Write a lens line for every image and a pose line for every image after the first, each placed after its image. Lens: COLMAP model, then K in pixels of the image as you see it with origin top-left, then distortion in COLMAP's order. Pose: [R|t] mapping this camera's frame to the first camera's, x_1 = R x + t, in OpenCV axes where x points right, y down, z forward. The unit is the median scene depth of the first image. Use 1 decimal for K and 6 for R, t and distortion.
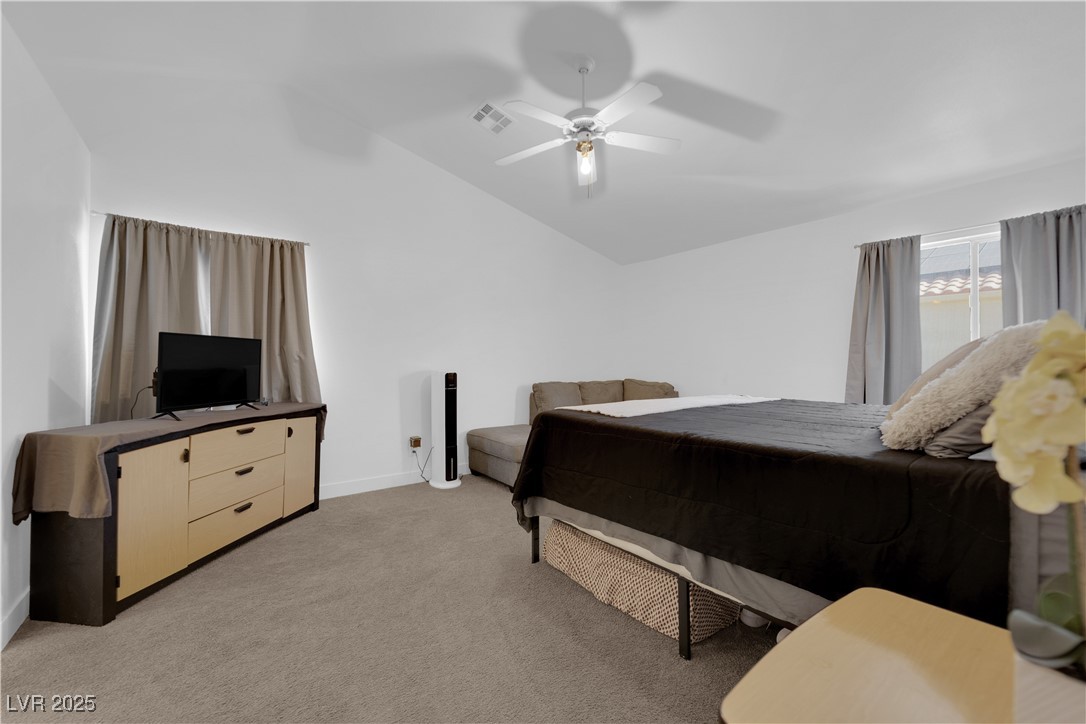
lens RADIAL K [[435.8, 0, 540.2], [0, 435.8, 362.4], [0, 0, 1]] dist [-0.012533, -0.002891]
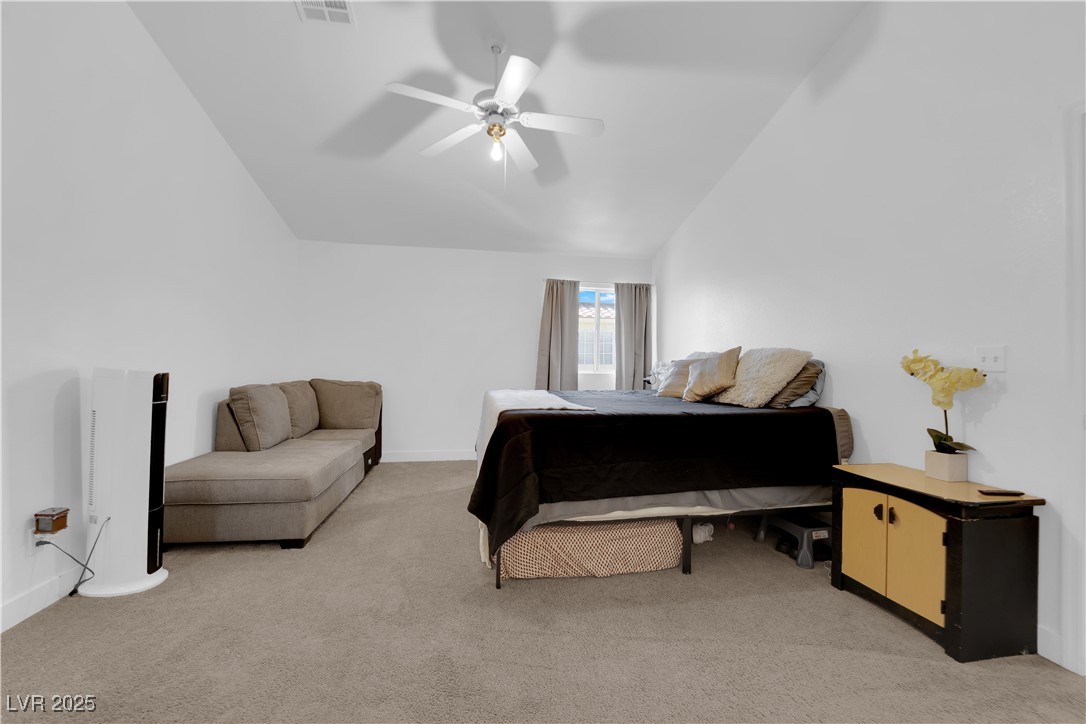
lens RADIAL K [[435.8, 0, 543.9], [0, 435.8, 361.6], [0, 0, 1]] dist [-0.012533, -0.002891]
pose [[0.452819, 0.012072, 0.891521, -0.600469], [-0.014820, 0.999872, -0.006012, 0.006809], [-0.891479, -0.010490, 0.452940, 0.415956]]
